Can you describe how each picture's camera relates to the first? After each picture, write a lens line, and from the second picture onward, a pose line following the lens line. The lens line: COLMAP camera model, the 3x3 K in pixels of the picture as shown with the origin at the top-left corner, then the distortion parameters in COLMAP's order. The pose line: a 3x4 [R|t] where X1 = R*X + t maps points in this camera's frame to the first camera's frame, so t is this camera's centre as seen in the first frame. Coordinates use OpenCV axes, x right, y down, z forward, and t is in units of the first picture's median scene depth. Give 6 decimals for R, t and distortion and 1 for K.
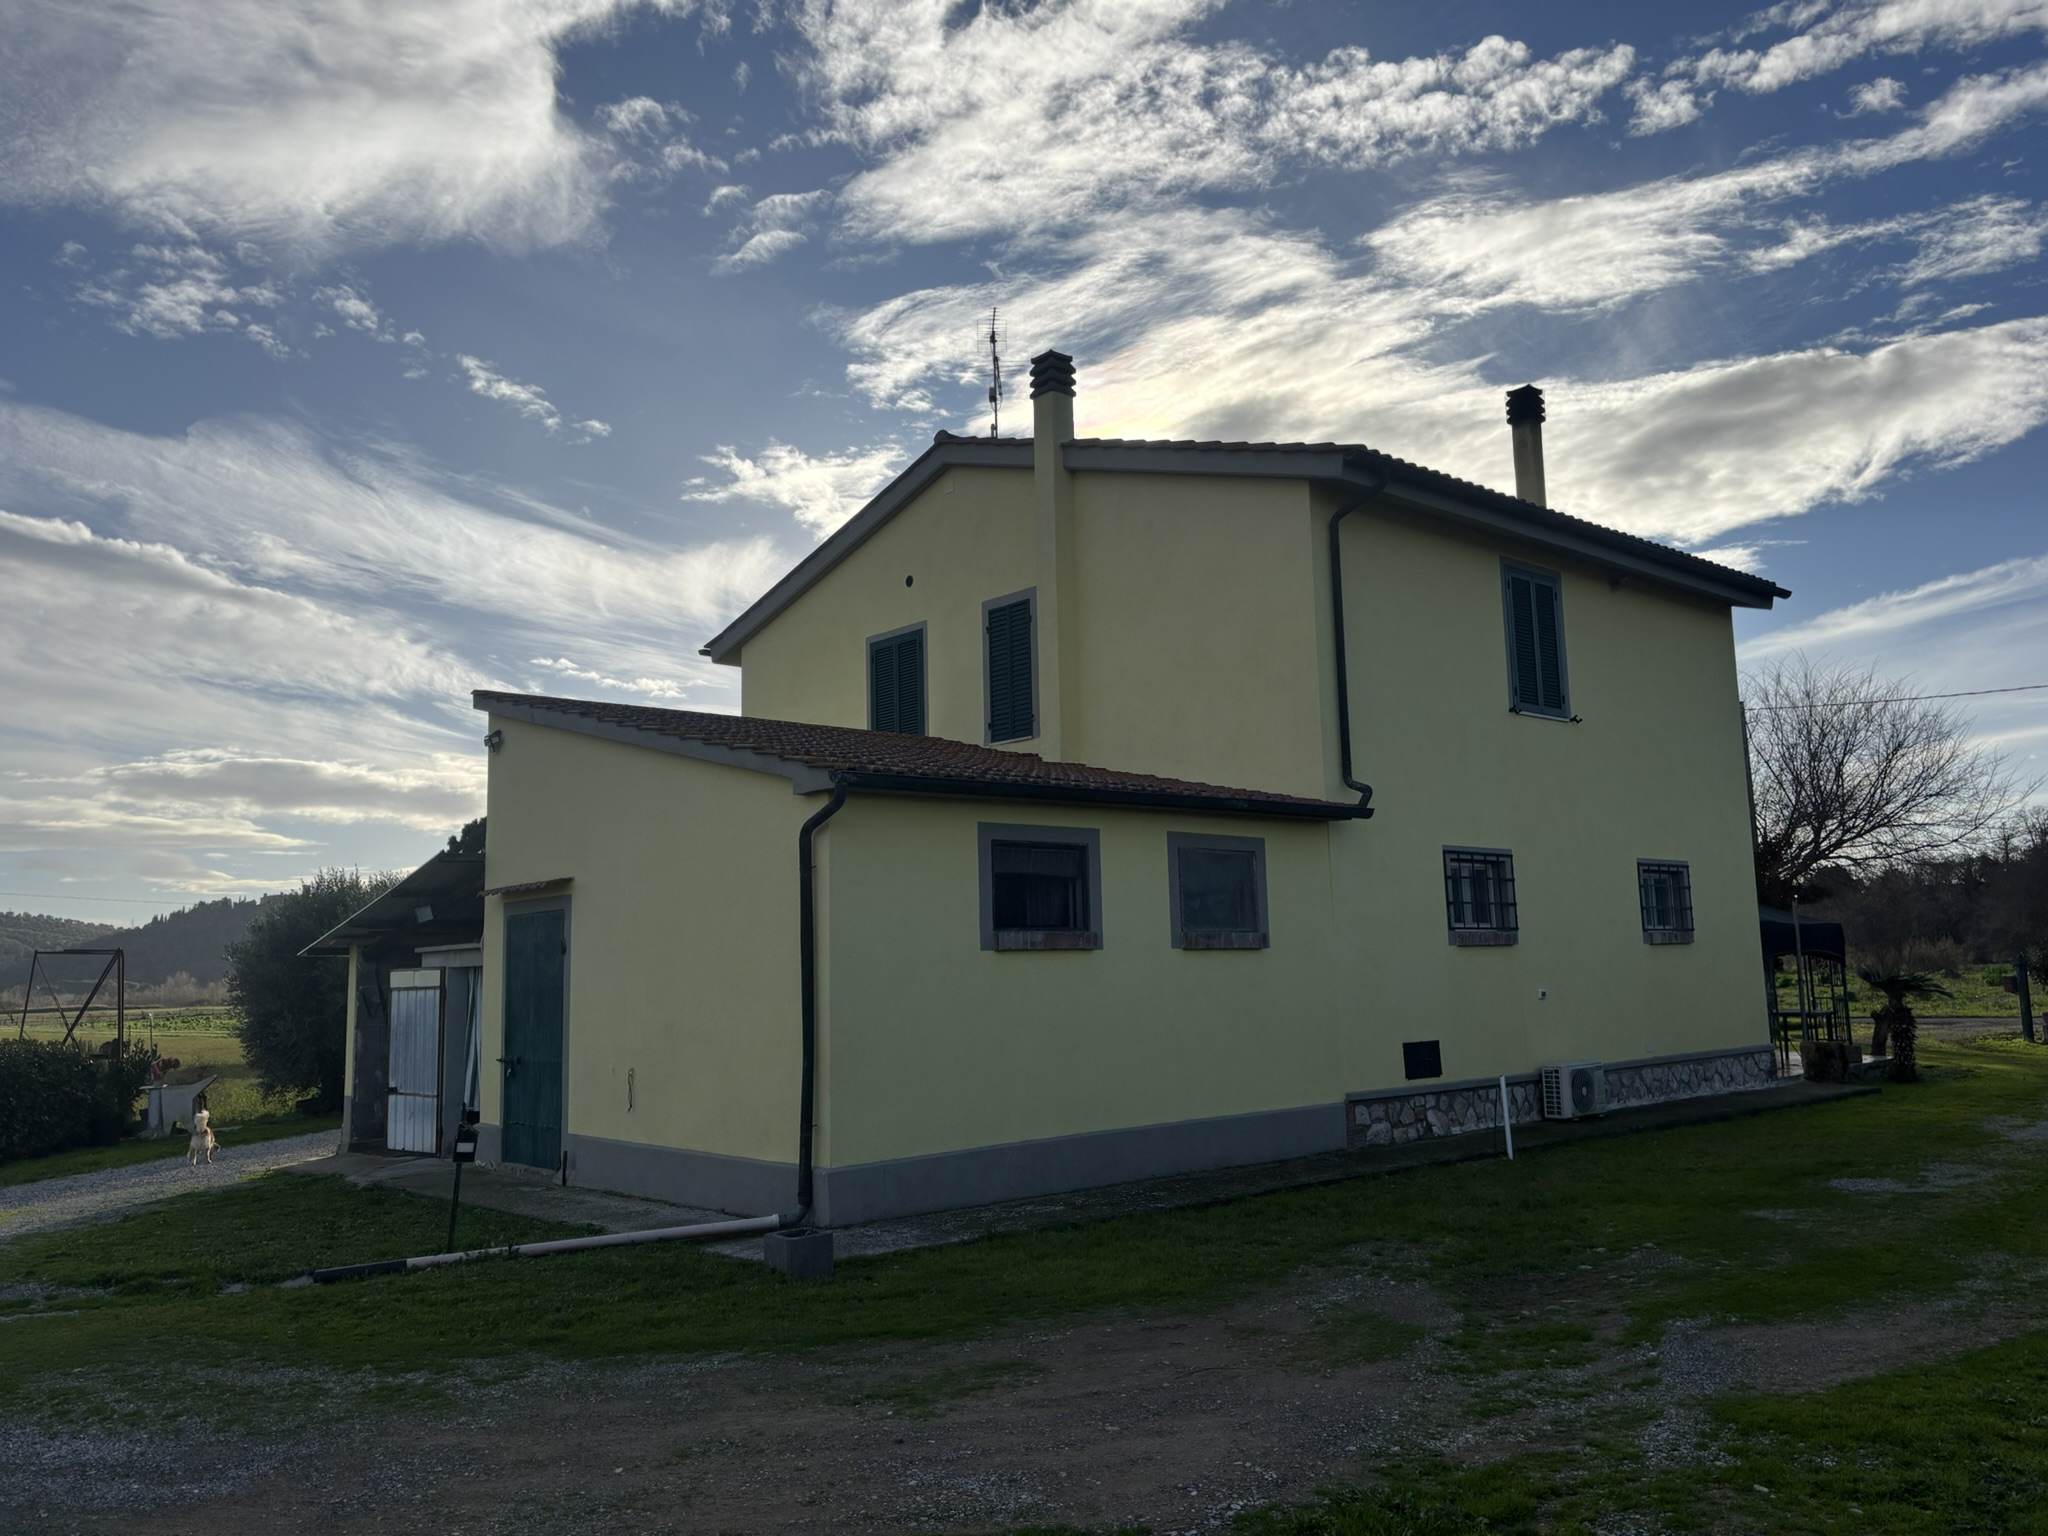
lens RADIAL K [[1560.7, 0, 1024.0], [0, 1560.7, 768.0], [0, 0, 1]] dist [0.055296, -0.051361]
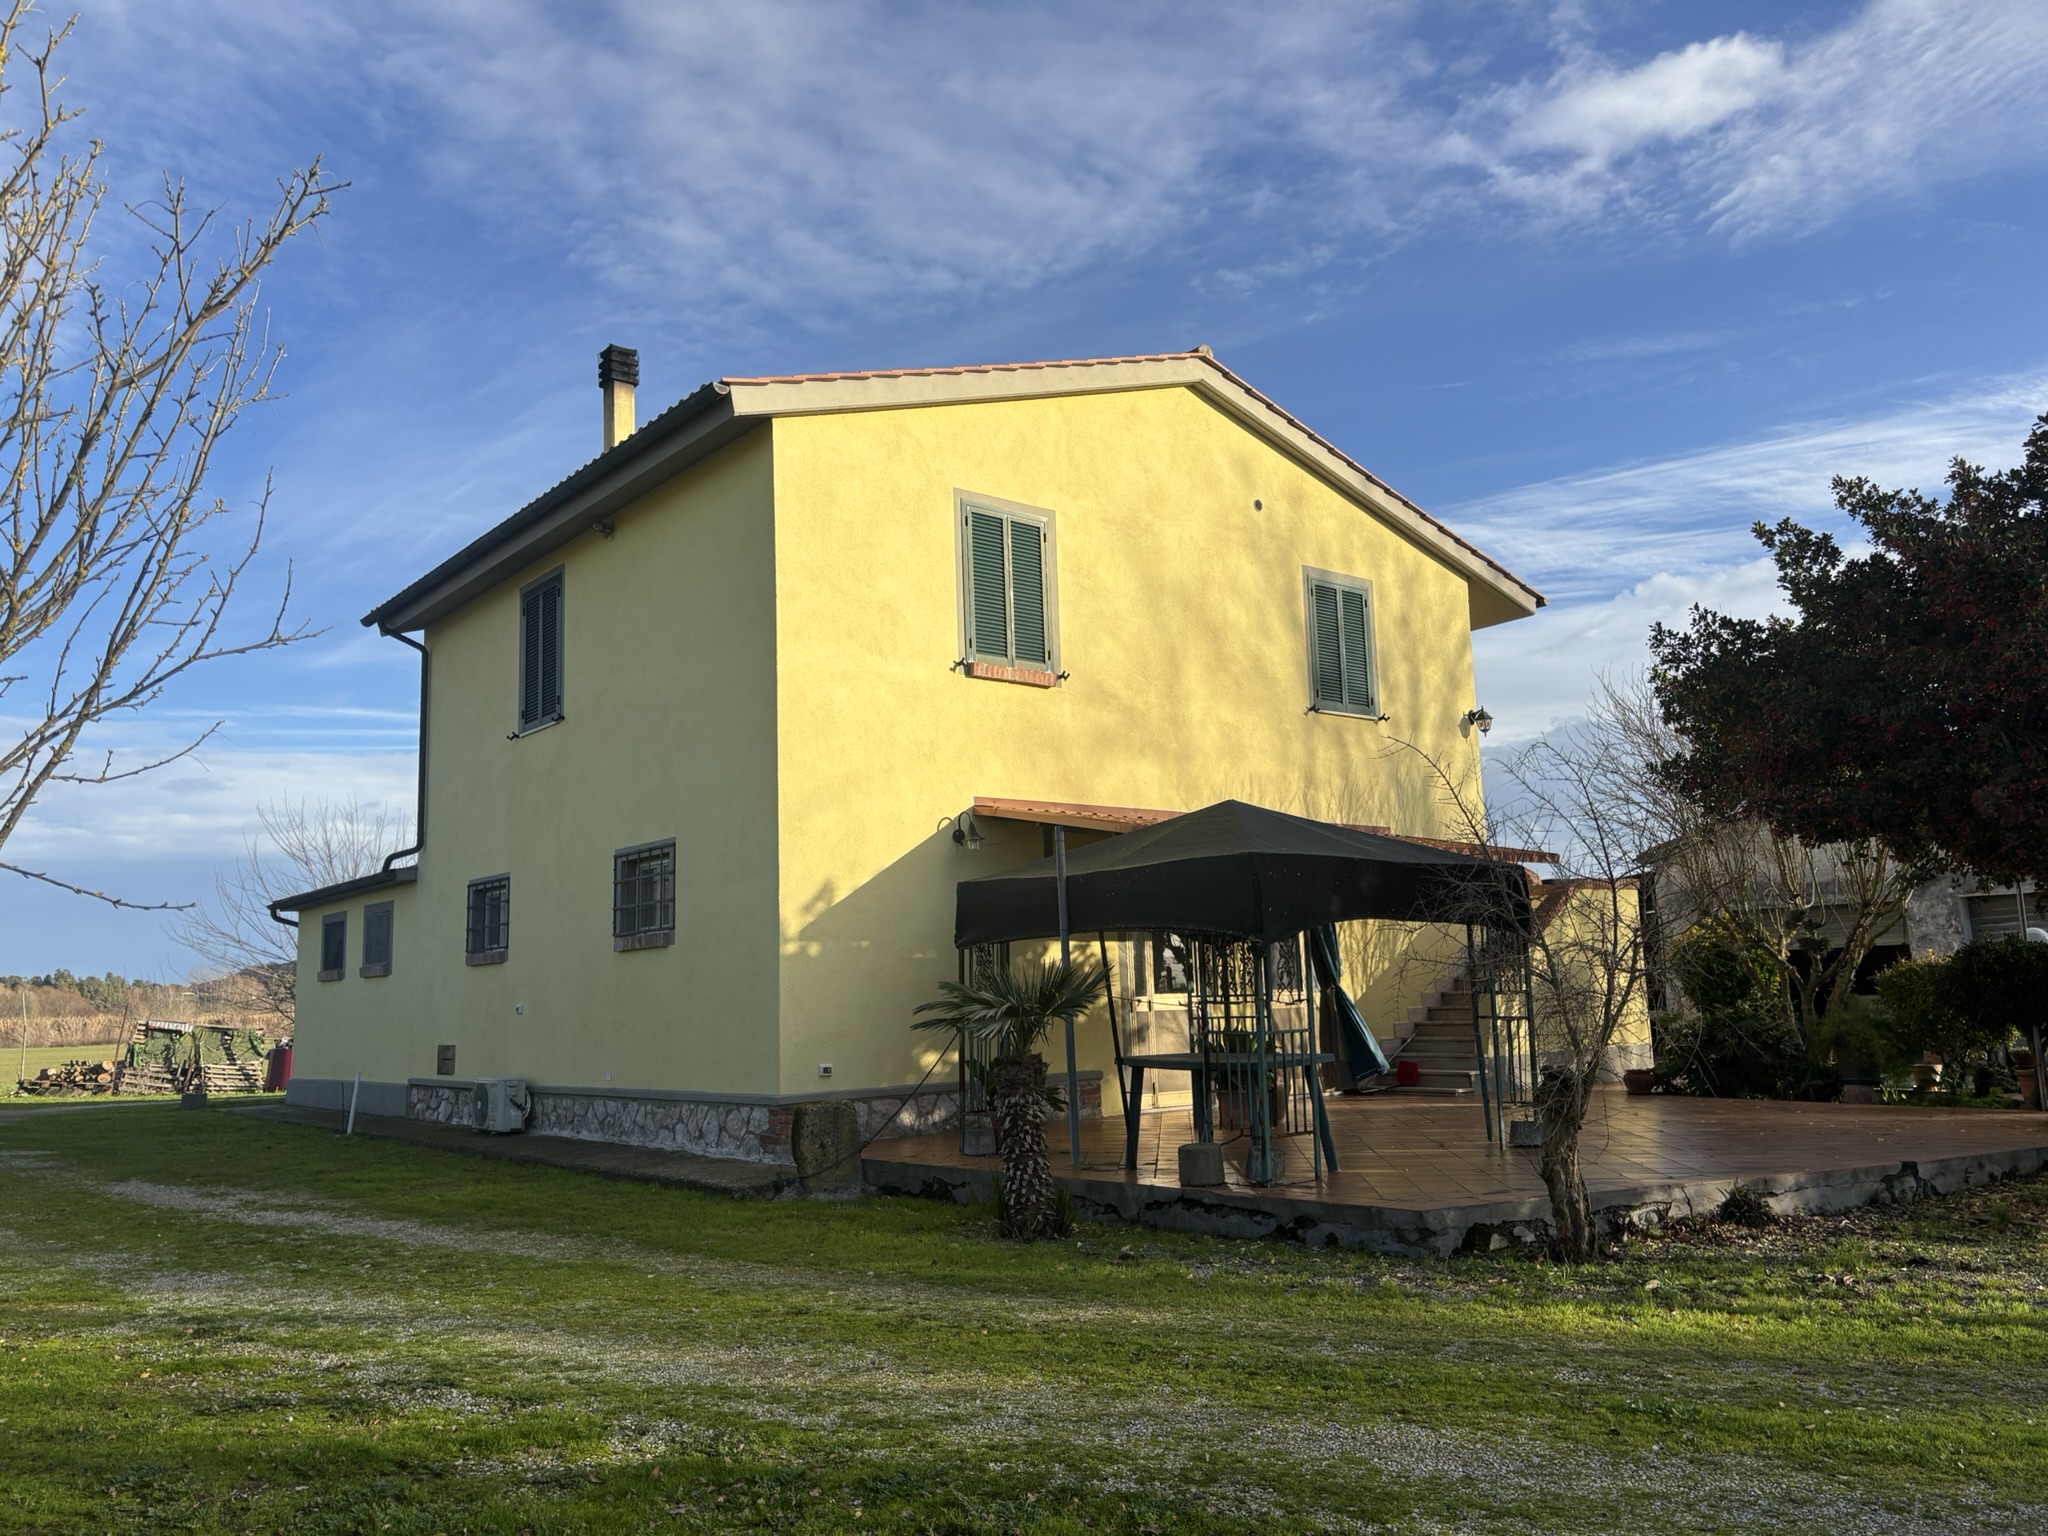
lens RADIAL K [[1560.7, 0, 1024.0], [0, 1560.7, 768.0], [0, 0, 1]] dist [0.055296, -0.051361]
pose [[-0.075685, -0.095147, -0.992582, 1.090605], [0.189495, 0.975924, -0.107999, 0.135883], [0.978960, -0.196264, -0.055833, 1.161854]]
